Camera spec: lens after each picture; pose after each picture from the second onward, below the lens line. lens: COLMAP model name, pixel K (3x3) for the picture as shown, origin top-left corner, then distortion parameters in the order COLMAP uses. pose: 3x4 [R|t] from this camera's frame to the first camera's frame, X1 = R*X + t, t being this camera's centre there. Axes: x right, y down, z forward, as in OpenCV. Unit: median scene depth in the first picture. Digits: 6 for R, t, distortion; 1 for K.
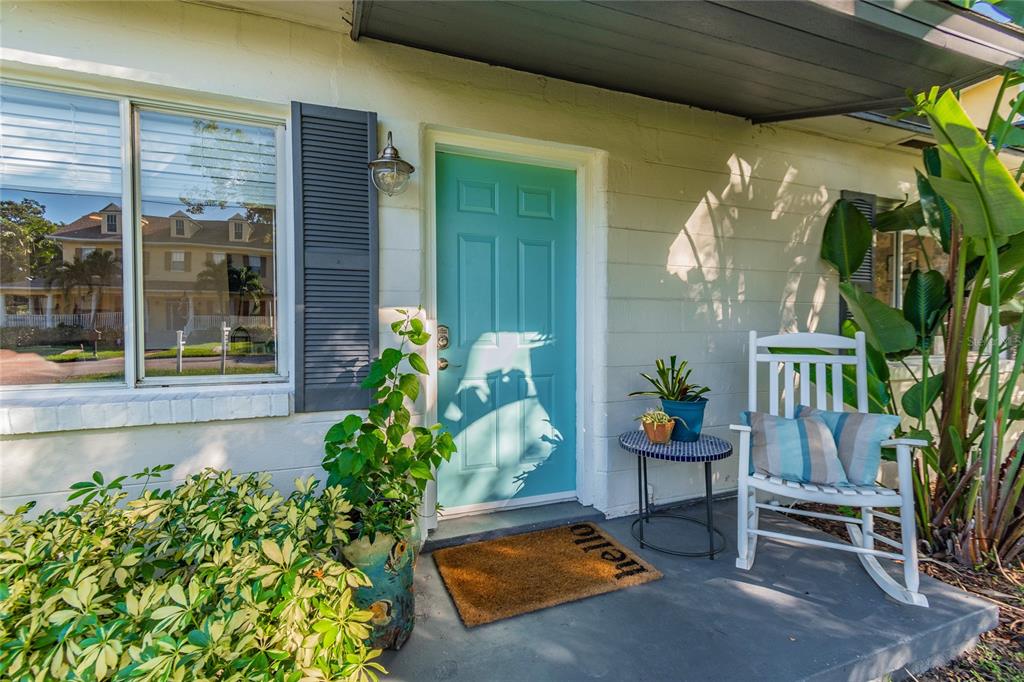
lens RADIAL K [[440.9, 0, 515.1], [0, 440.9, 325.8], [0, 0, 1]] dist [0.000086, -0.000294]
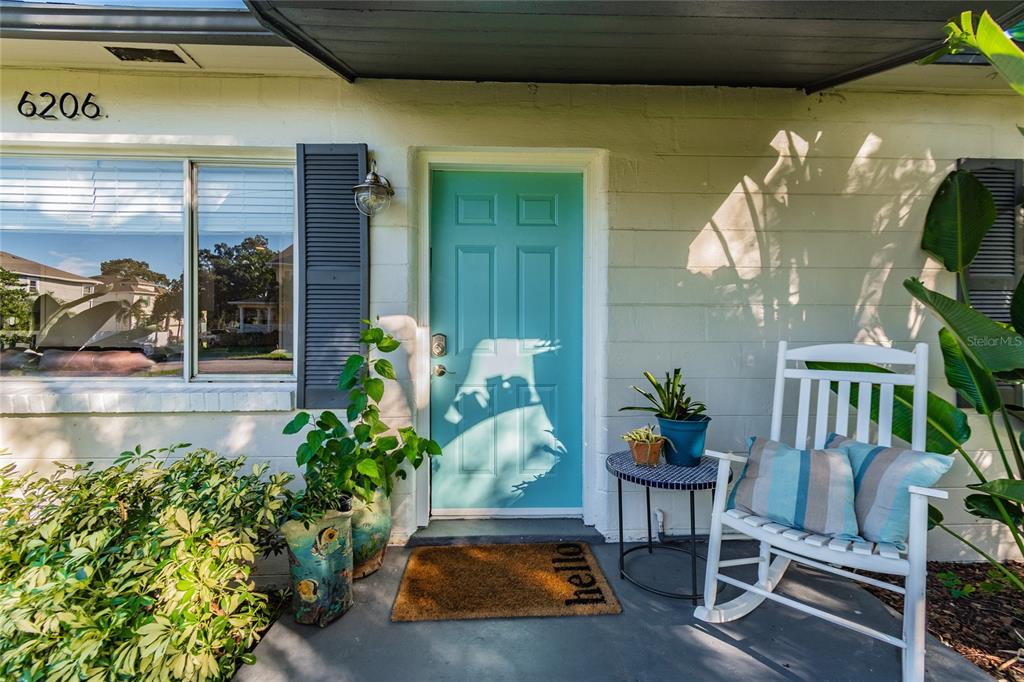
lens RADIAL K [[440.9, 0, 515.1], [0, 440.9, 325.8], [0, 0, 1]] dist [0.000086, -0.000294]
pose [[0.952051, -0.003457, -0.305920, 0.321433], [-0.001615, 0.999865, -0.016325, -0.002824], [0.305936, 0.016036, 0.951917, 0.049179]]
